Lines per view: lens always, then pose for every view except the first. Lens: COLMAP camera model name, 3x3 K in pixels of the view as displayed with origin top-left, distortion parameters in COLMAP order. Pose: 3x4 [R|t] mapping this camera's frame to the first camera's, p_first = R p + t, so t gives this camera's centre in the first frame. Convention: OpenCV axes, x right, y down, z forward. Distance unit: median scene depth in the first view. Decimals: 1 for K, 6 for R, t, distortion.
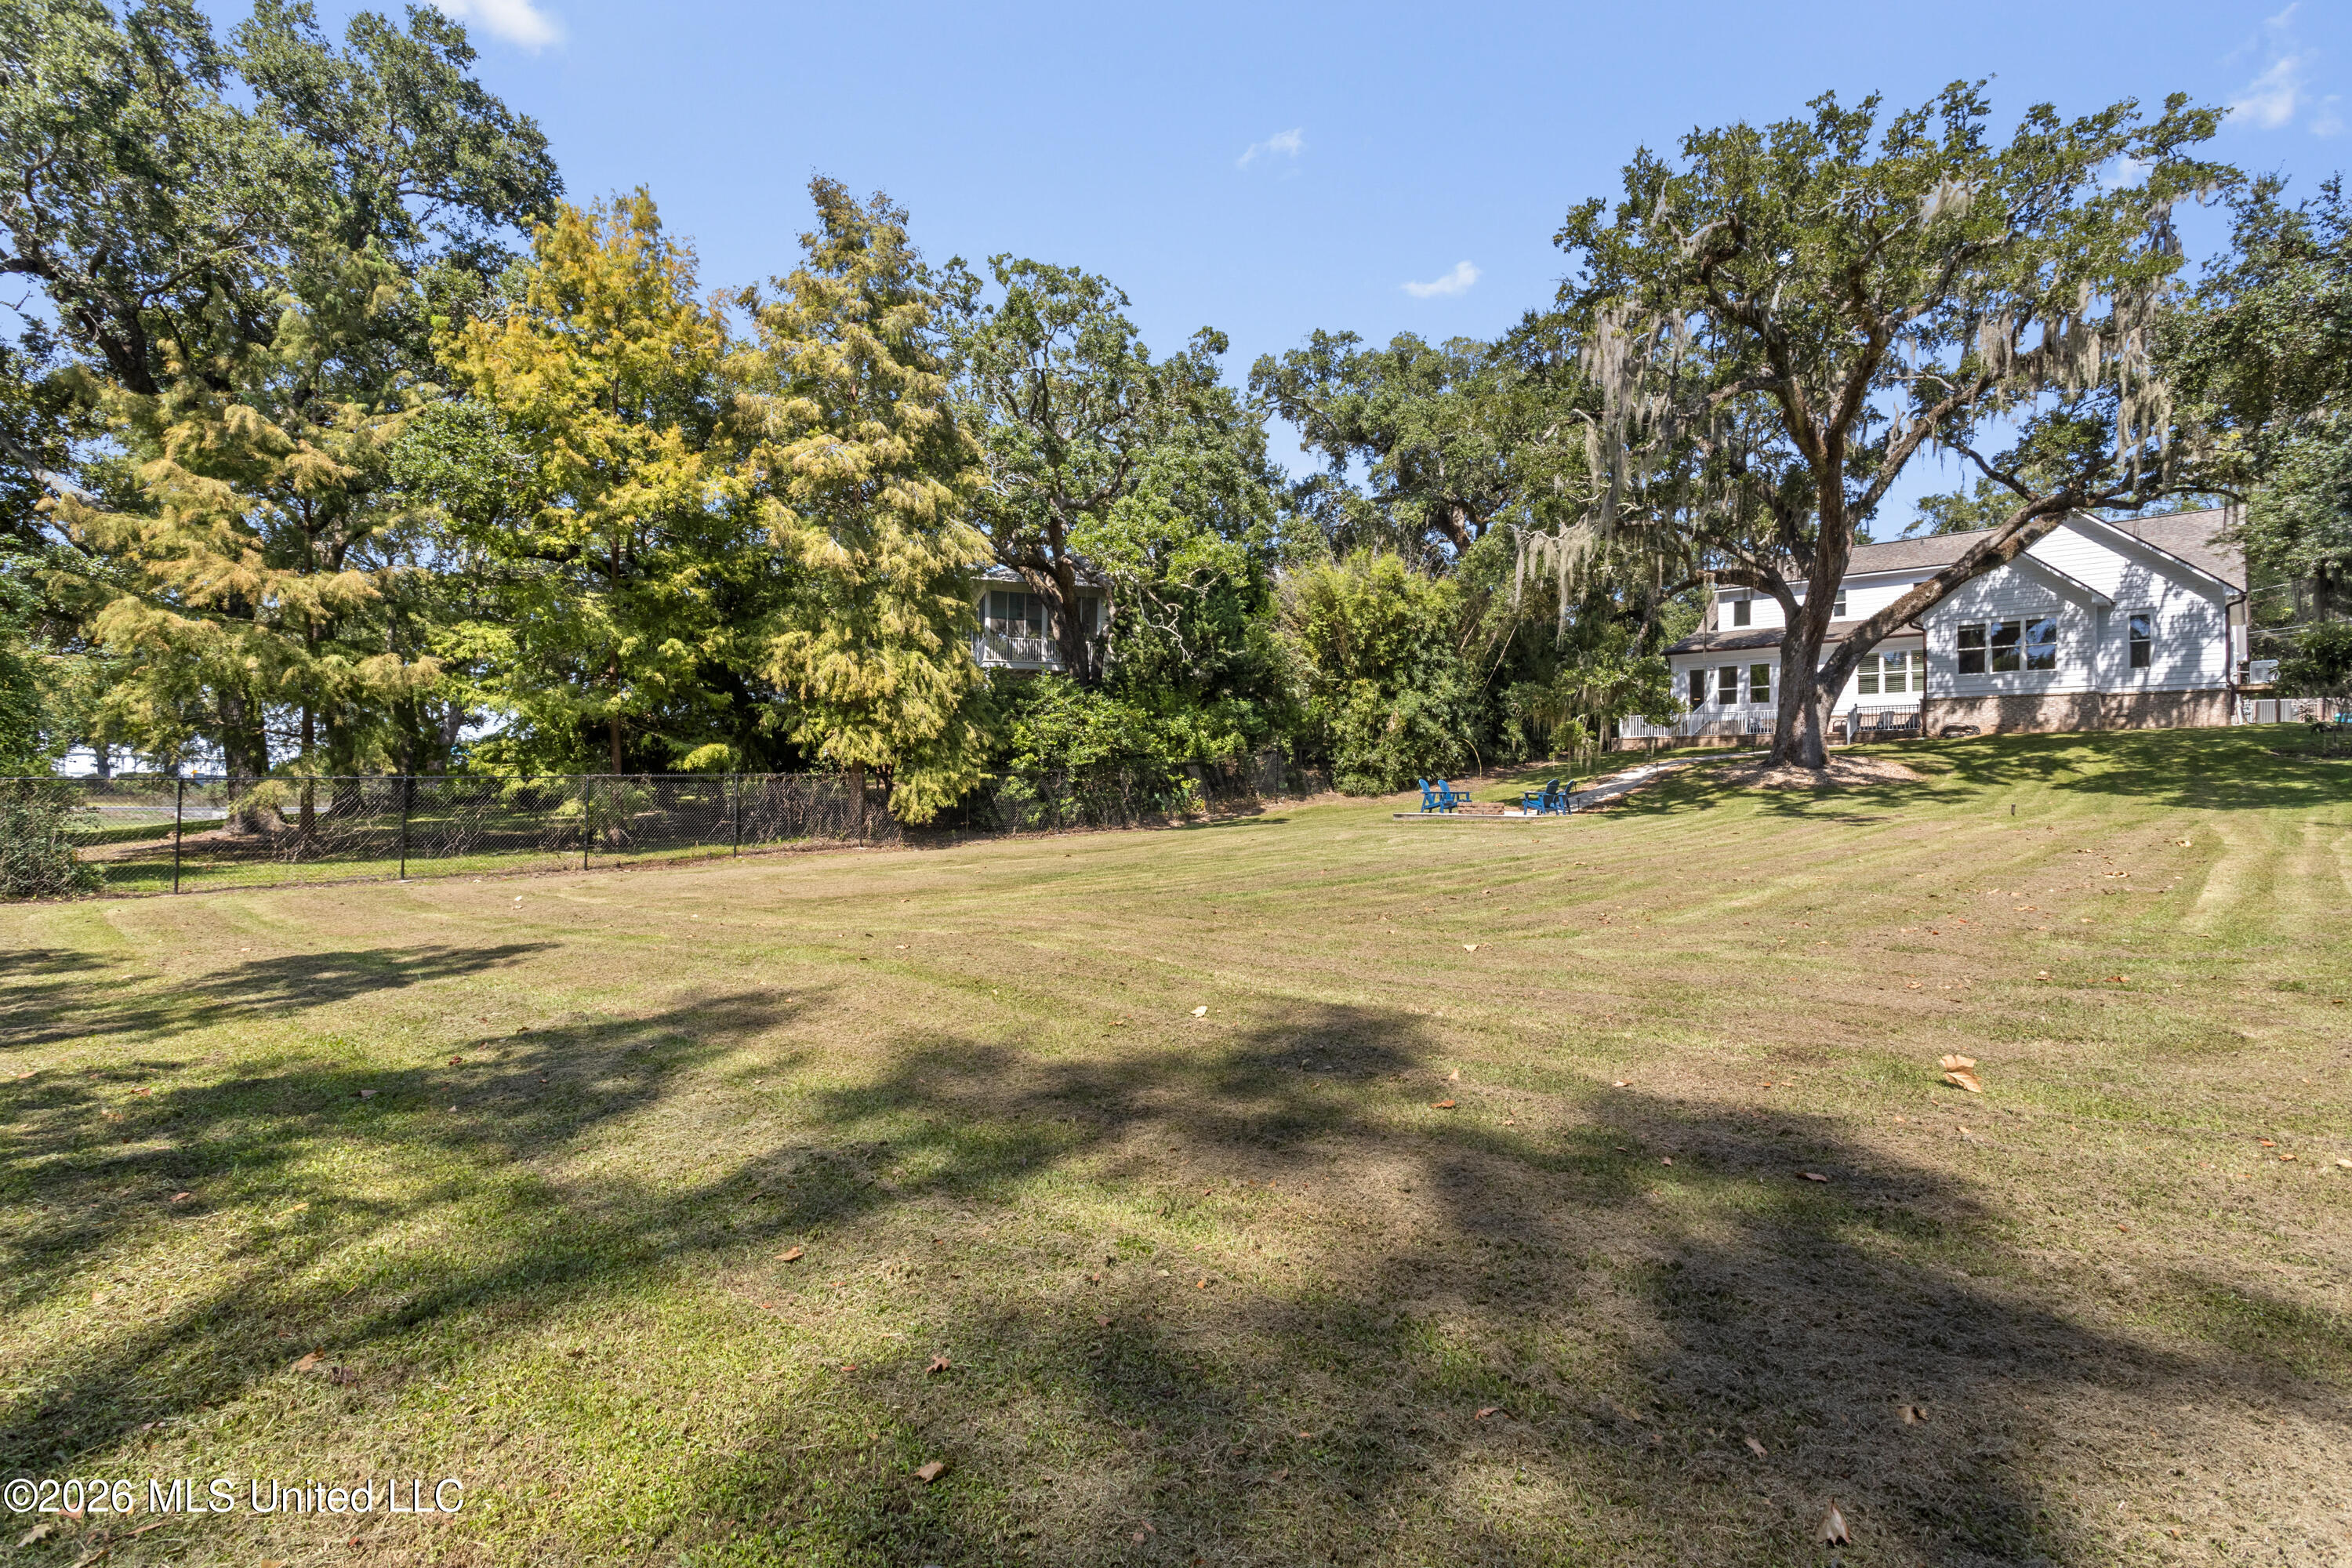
lens RADIAL K [[1105.1, 0, 1160.2], [0, 1105.1, 788.1], [0, 0, 1]] dist [-0.003320, 0.002468]
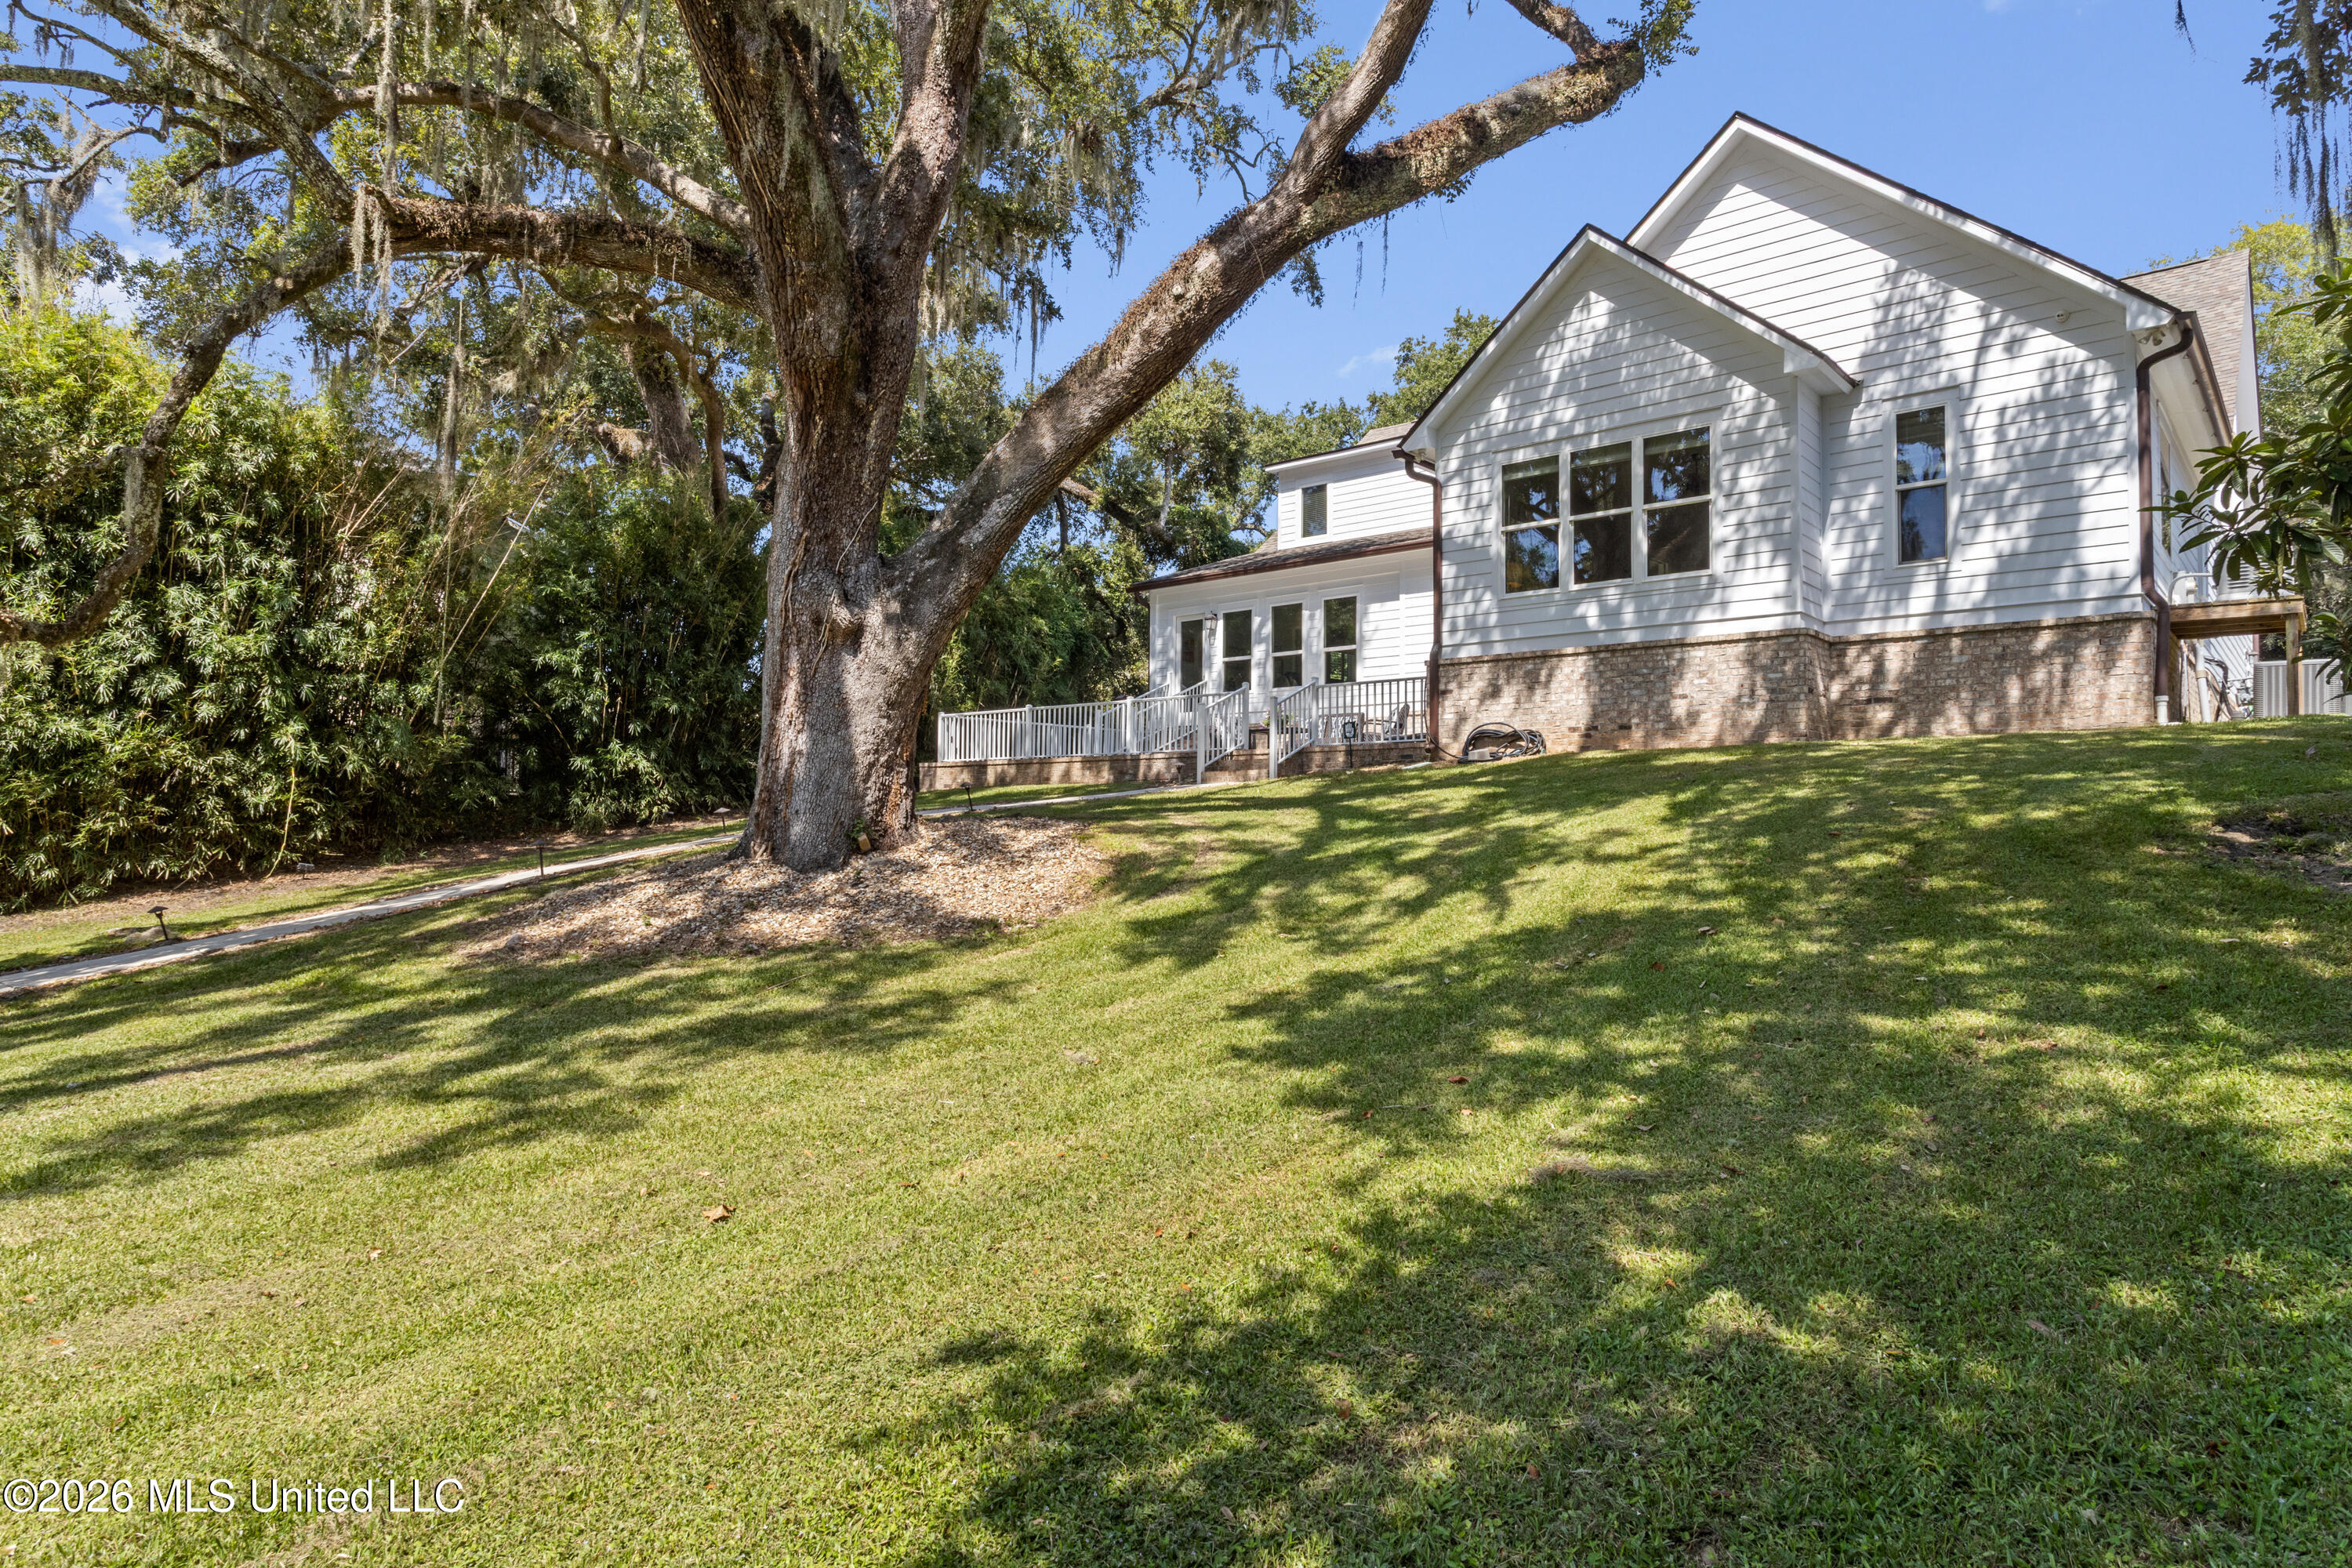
lens RADIAL K [[1310.5, 0, 1184.5], [0, 1310.5, 781.8], [0, 0, 1]] dist [-0.005194, -0.001723]
pose [[0.998474, -0.002969, 0.055150, 0.624821], [0.004479, 0.999618, -0.027276, -0.029181], [-0.055047, 0.027482, 0.998105, 0.597366]]
